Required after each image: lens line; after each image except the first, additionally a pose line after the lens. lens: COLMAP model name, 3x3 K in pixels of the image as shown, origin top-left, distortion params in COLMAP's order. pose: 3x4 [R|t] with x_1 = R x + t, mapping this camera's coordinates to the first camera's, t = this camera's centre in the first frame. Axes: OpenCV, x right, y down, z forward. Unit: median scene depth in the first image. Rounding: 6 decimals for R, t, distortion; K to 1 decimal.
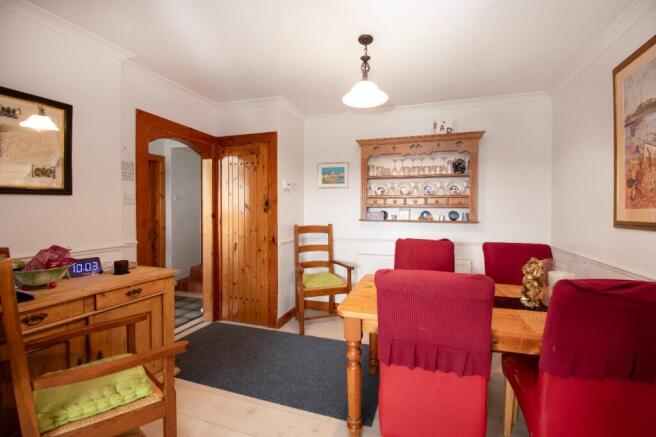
lens RADIAL K [[291.8, 0, 328.9], [0, 291.8, 217.2], [0, 0, 1]] dist [-0.038892, -0.002584]
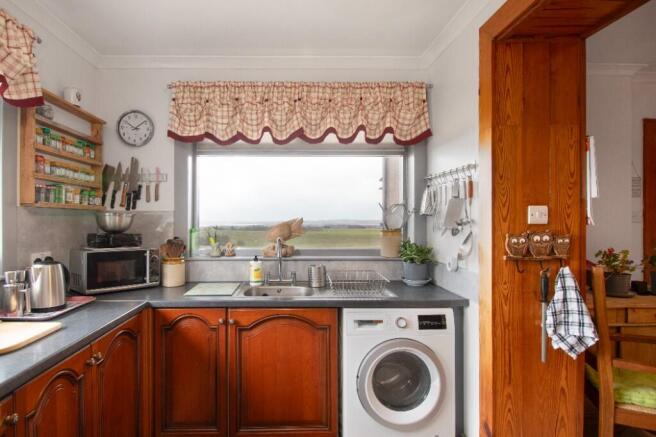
lens RADIAL K [[350.4, 0, 325.5], [0, 350.4, 218.4], [0, 0, 1]] dist [-0.003386, -0.000415]
pose [[0.342423, -0.004960, -0.939533, 0.047865], [-0.016440, 0.999801, -0.011270, -0.036062], [0.939402, 0.019305, 0.342274, -0.475643]]
